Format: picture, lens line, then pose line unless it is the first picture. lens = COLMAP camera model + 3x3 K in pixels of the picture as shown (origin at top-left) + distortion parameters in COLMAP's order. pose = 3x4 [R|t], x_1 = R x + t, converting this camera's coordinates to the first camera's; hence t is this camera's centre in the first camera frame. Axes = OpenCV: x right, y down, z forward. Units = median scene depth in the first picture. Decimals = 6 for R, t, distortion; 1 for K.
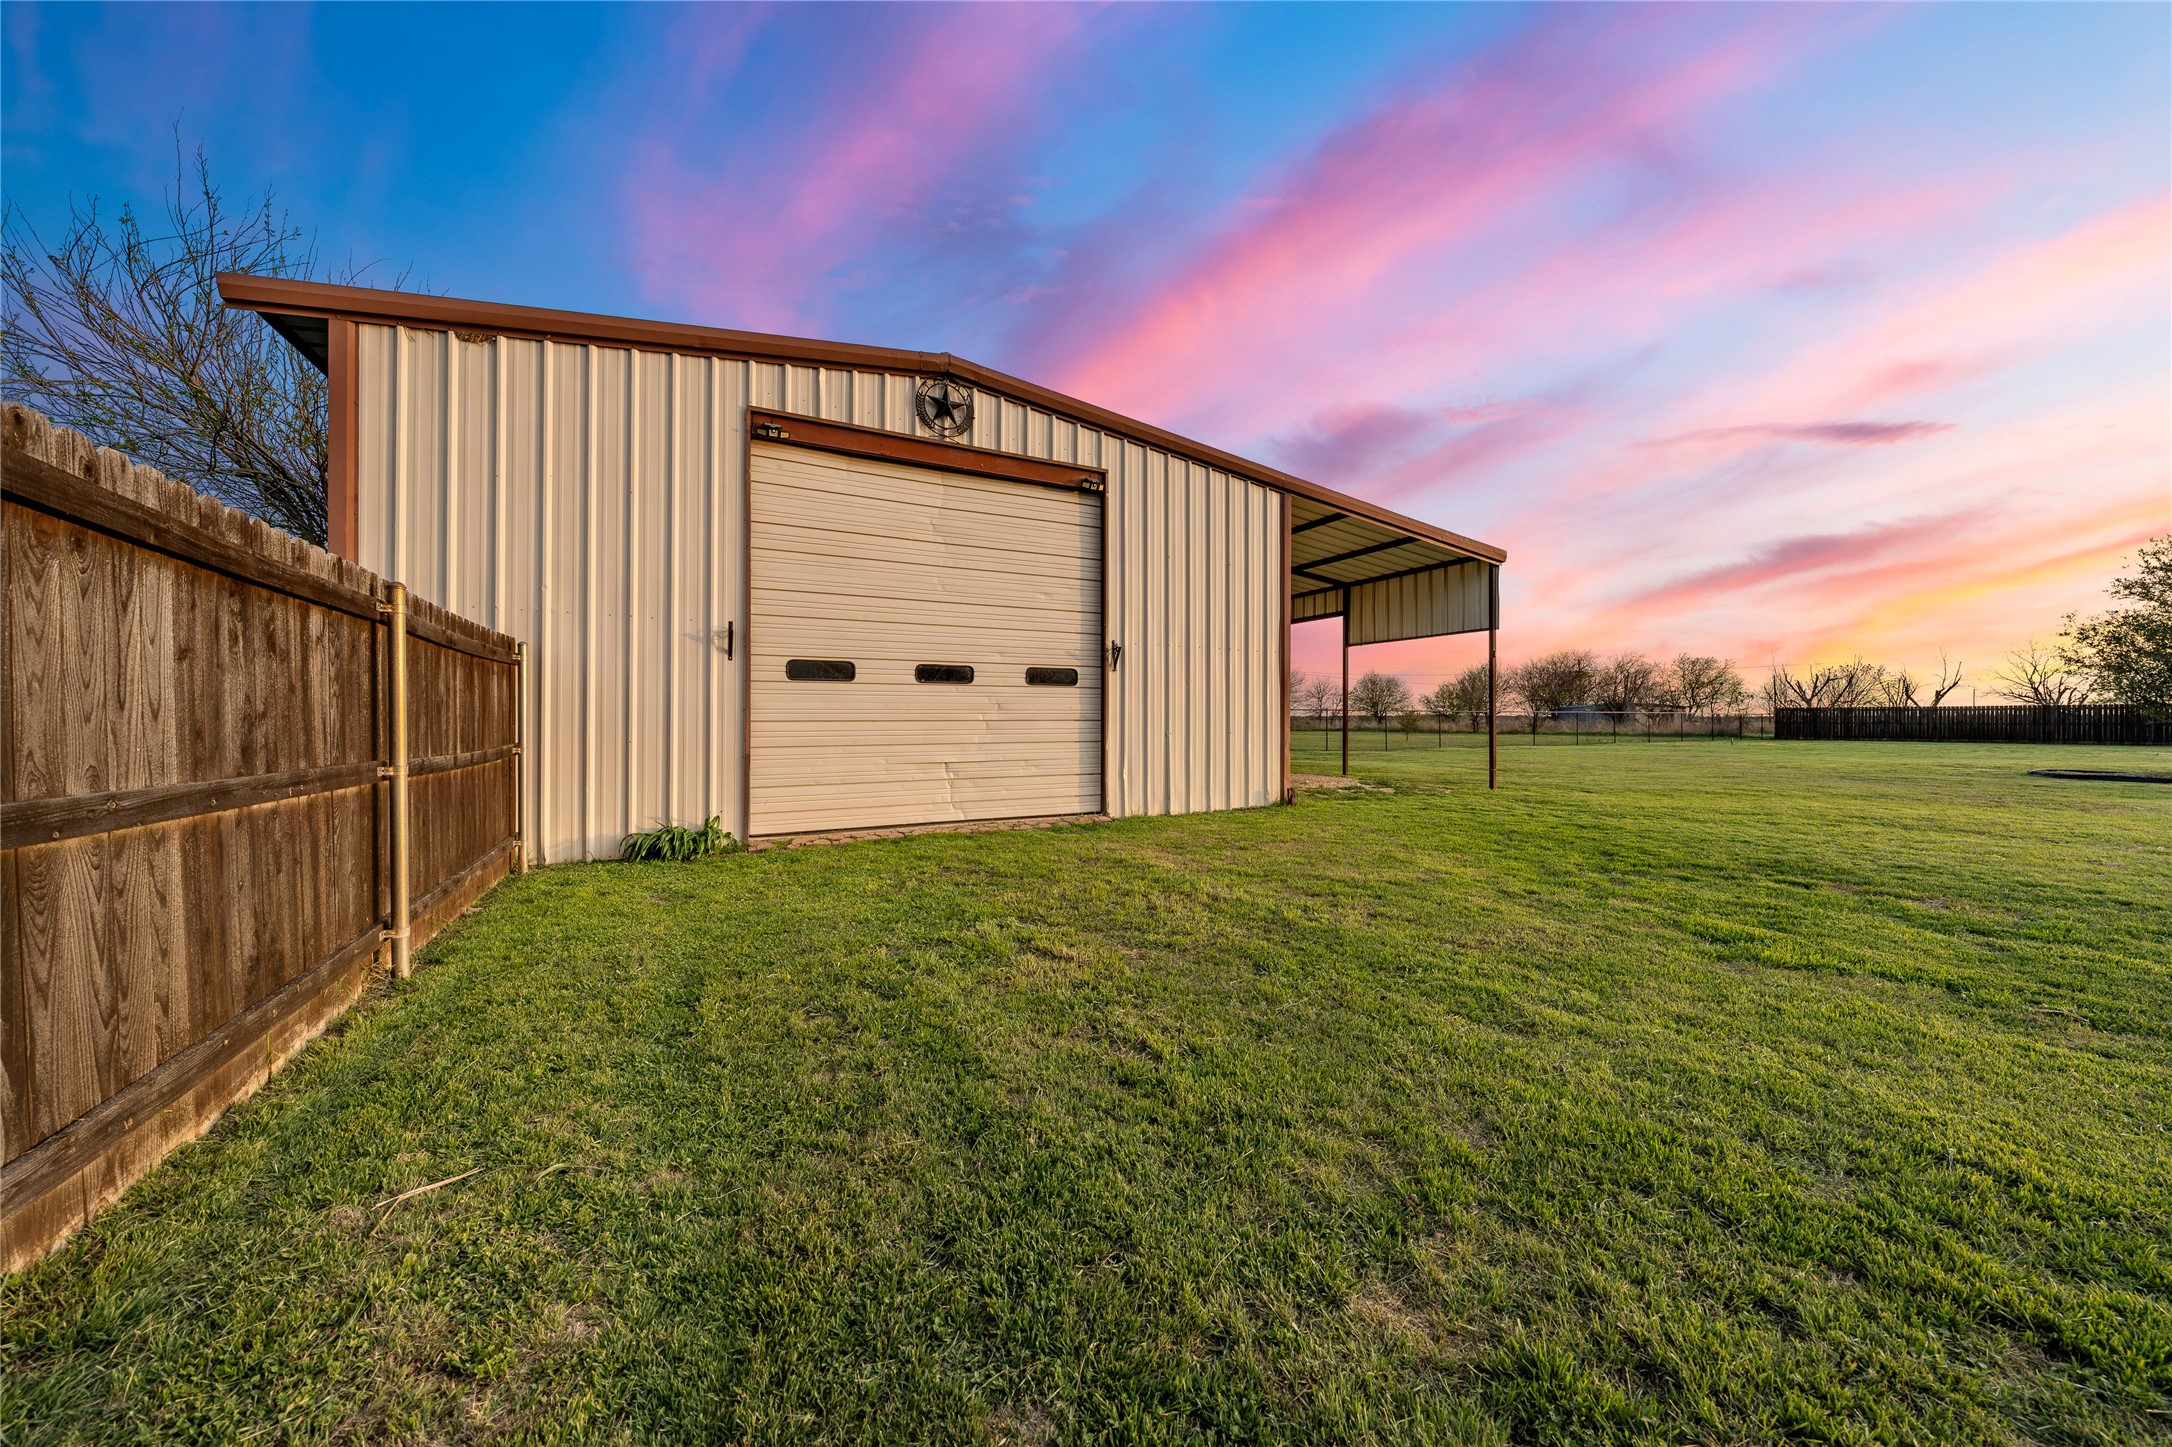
lens RADIAL K [[746.8, 0, 1090.0], [0, 746.8, 718.1], [0, 0, 1]] dist [-0.001258, 0.000136]
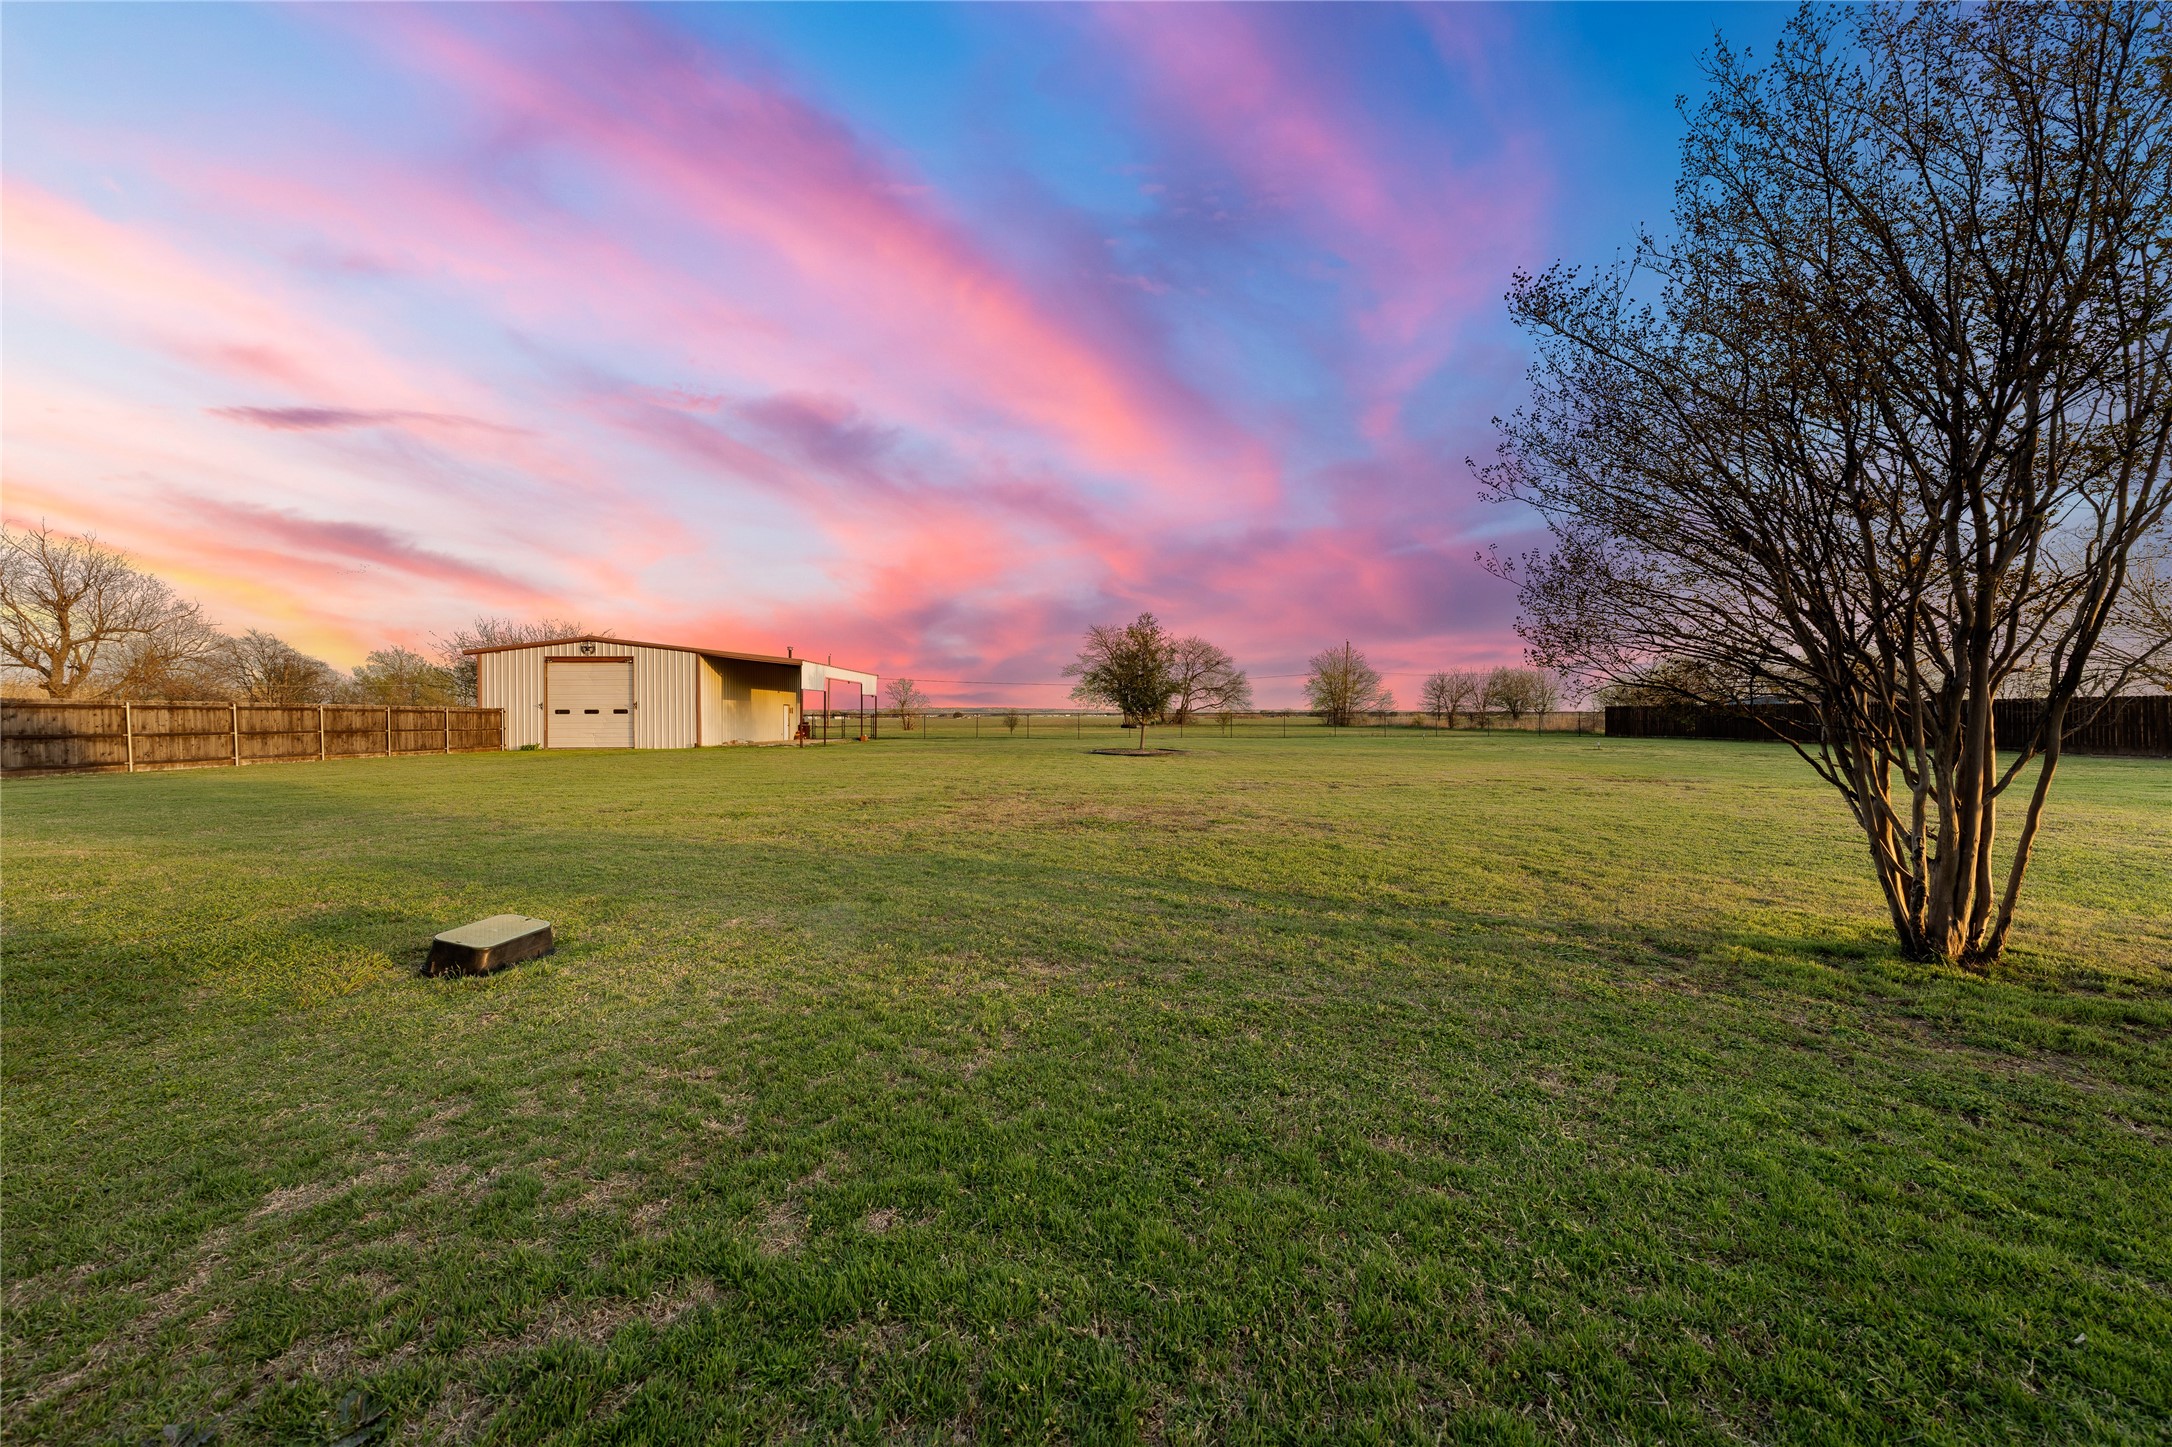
lens RADIAL K [[746.8, 0, 1090.0], [0, 746.8, 718.1], [0, 0, 1]] dist [-0.001258, 0.000136]
pose [[0.892174, 0.000346, -0.451692, 3.851180], [0.003826, 0.999958, 0.008323, -0.043938], [0.451676, -0.009154, 0.892135, -1.337547]]
